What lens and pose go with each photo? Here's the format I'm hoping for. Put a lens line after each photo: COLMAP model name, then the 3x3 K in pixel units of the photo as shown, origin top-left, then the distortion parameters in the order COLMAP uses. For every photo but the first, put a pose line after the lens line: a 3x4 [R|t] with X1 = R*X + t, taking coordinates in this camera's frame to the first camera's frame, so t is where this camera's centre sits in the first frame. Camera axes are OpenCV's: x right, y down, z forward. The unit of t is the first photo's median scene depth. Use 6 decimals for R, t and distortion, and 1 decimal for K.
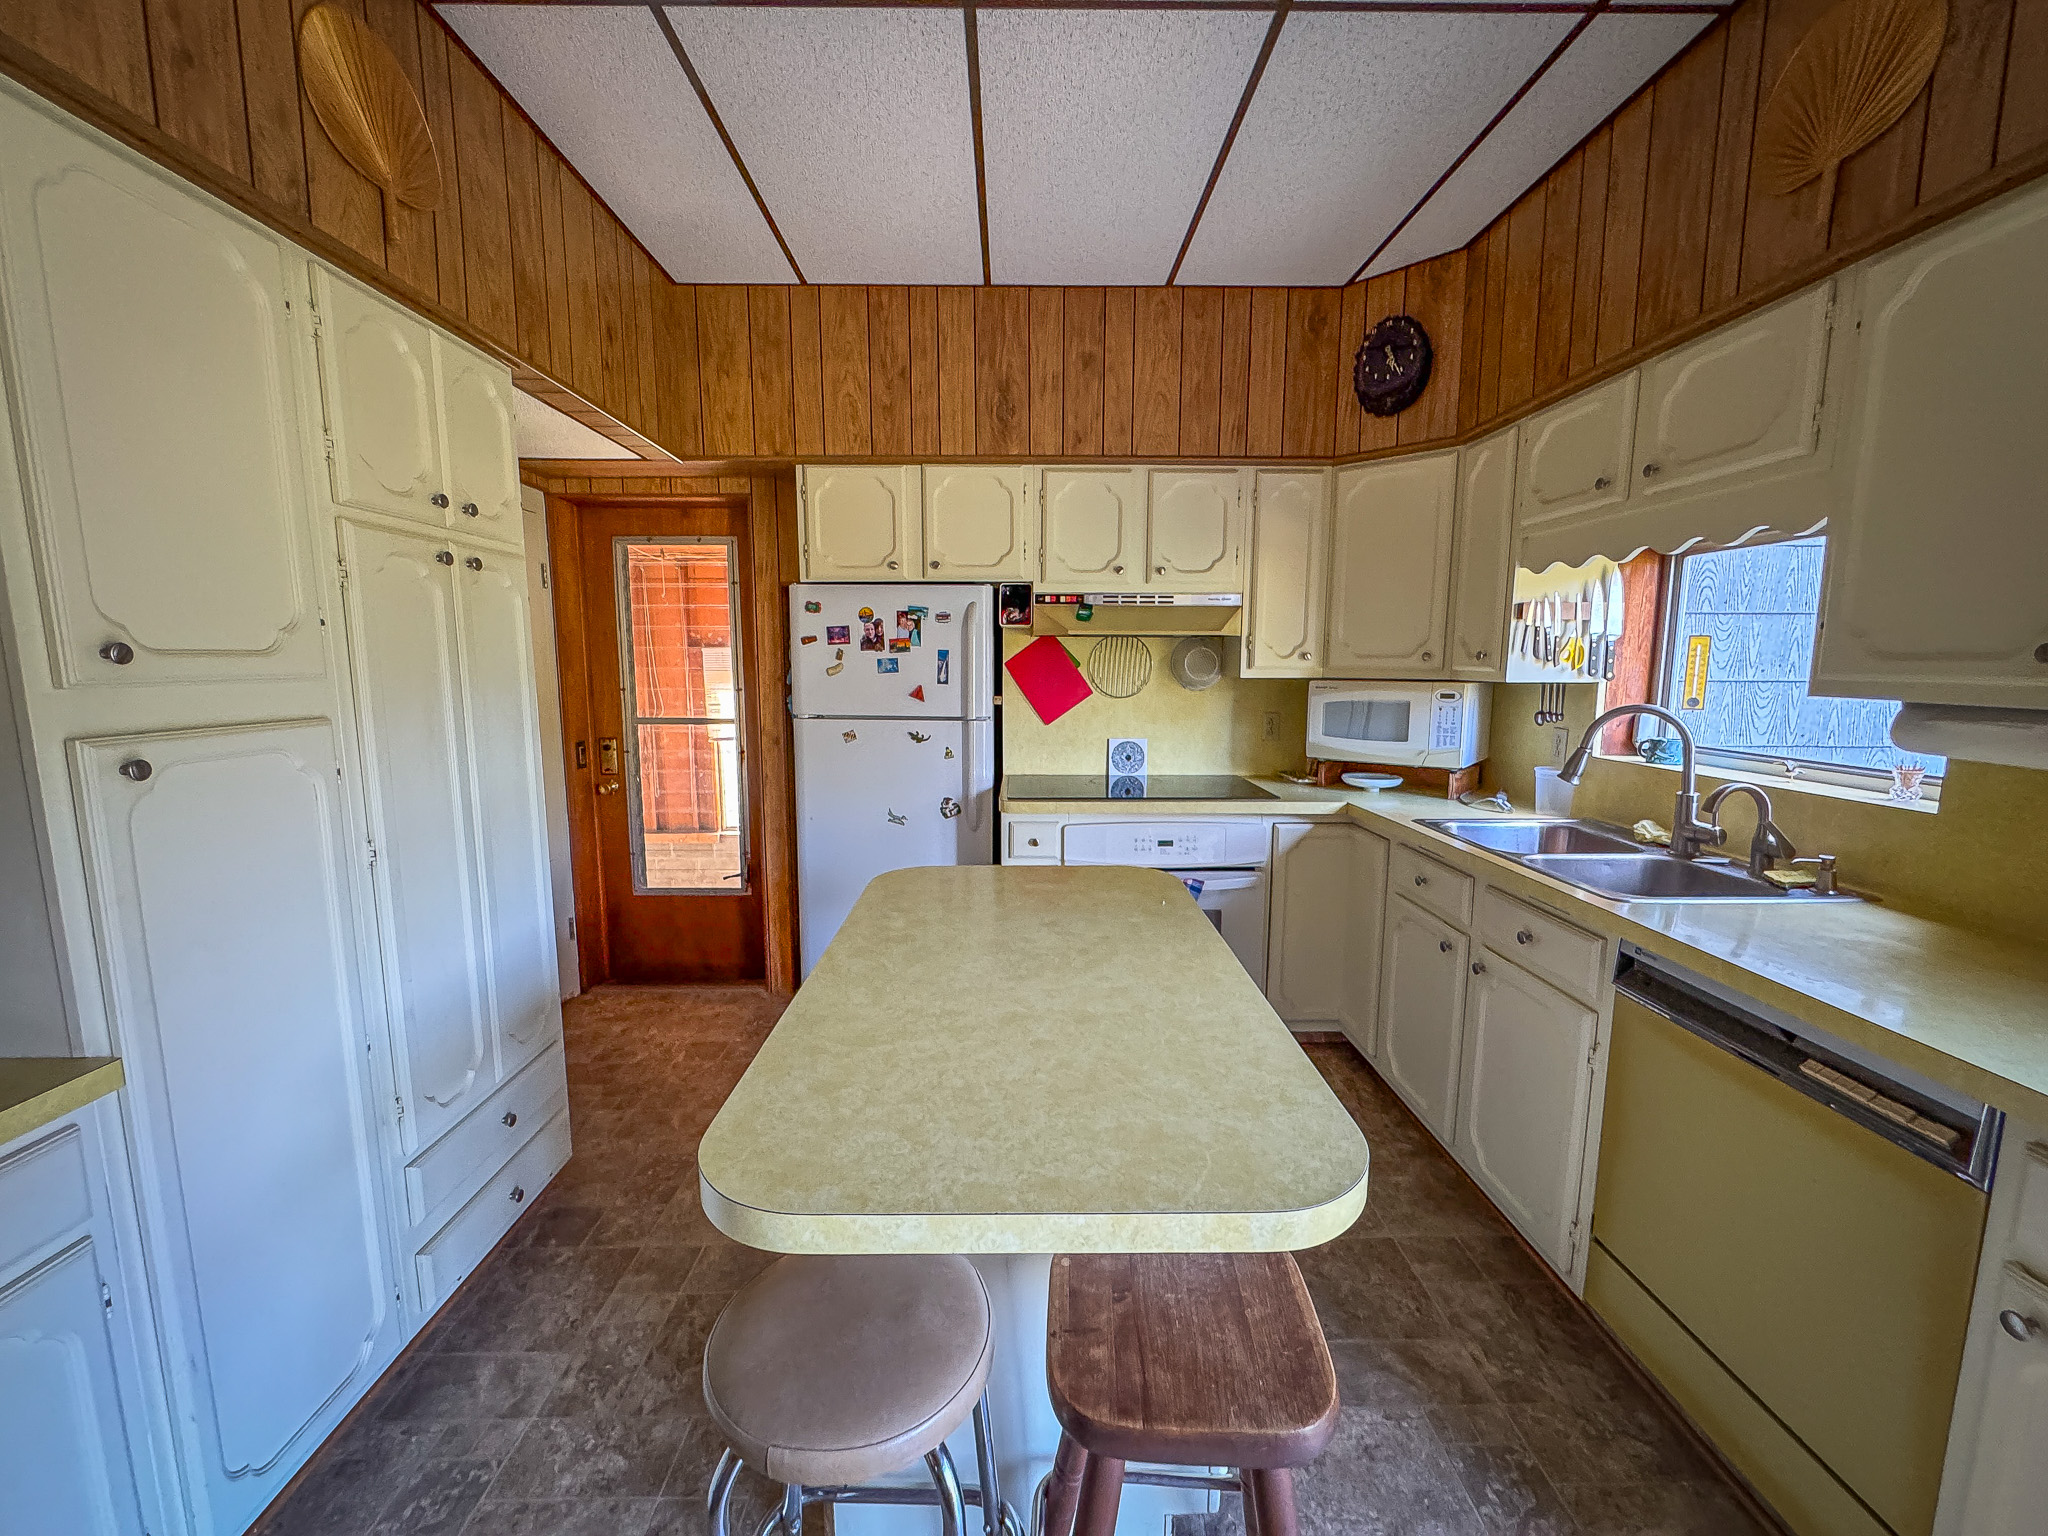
lens RADIAL K [[820.0, 0, 1026.1], [0, 820.0, 768.9], [0, 0, 1]] dist [-0.004900, 0.000674]
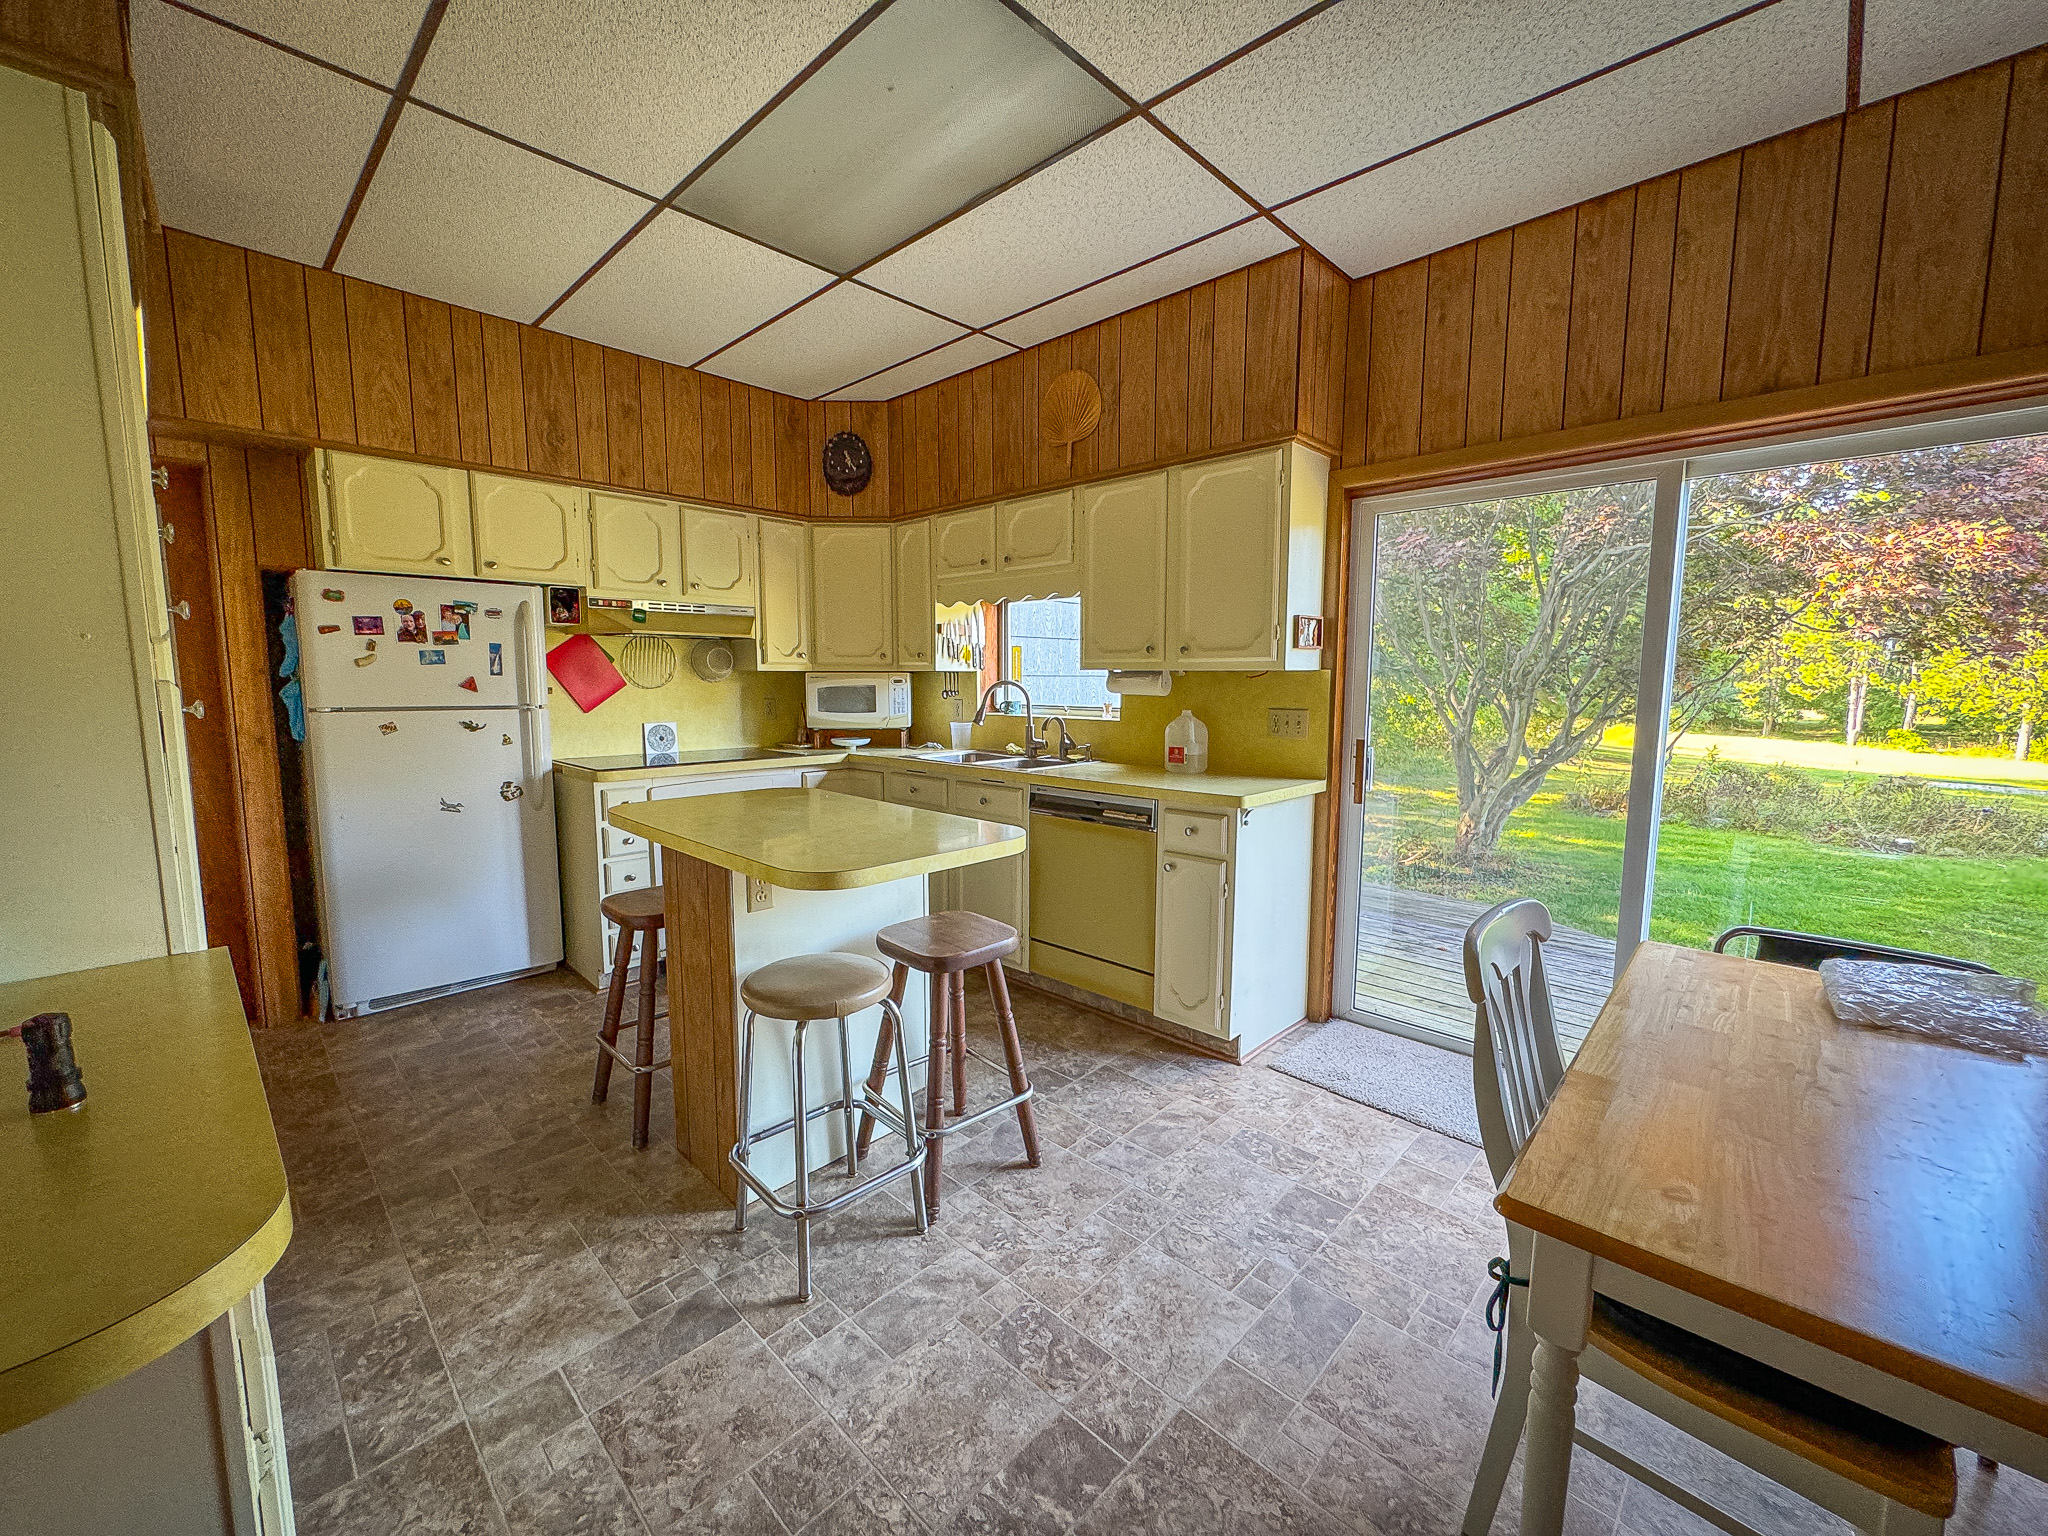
lens RADIAL K [[820.0, 0, 1026.1], [0, 820.0, 768.9], [0, 0, 1]] dist [-0.004900, 0.000674]
pose [[0.702230, -0.078905, 0.707564, -0.408261], [0.092890, 0.995498, 0.018825, 0.066699], [-0.705864, 0.052506, 0.706398, -0.255299]]
